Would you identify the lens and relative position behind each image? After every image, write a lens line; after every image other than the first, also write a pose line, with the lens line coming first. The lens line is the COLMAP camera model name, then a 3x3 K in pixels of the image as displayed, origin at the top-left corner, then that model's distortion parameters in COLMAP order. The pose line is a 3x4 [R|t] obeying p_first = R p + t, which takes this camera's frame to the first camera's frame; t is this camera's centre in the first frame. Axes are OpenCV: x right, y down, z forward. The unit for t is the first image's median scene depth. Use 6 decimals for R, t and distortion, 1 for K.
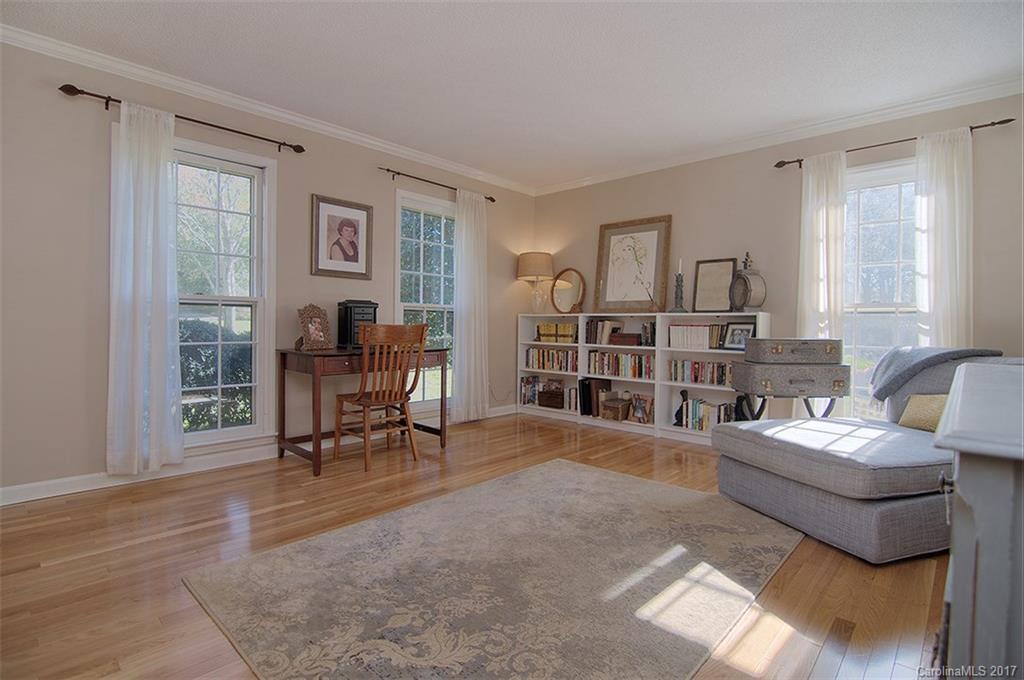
lens RADIAL K [[498.5, 0, 512.1], [0, 498.5, 333.1], [0, 0, 1]] dist [-0.009553, -0.007164]
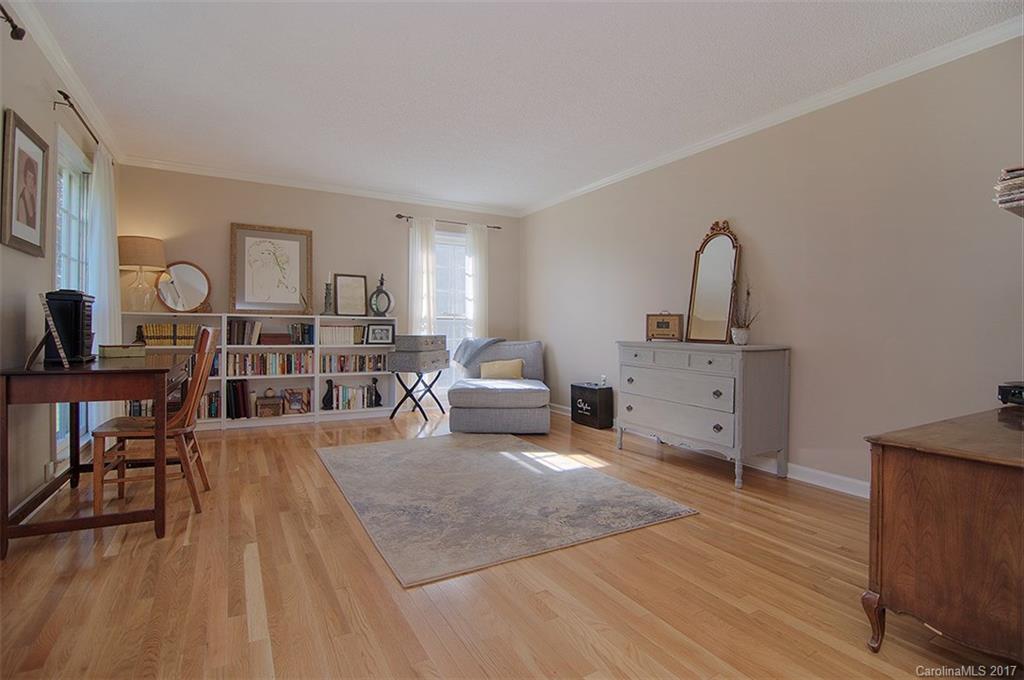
lens RADIAL K [[498.5, 0, 512.5], [0, 498.5, 333.1], [0, 0, 1]] dist [-0.009553, -0.007164]
pose [[0.298666, -0.015496, 0.954232, -0.684018], [0.009123, 0.999869, 0.013382, -0.011043], [-0.954314, 0.004709, 0.298769, 0.218193]]
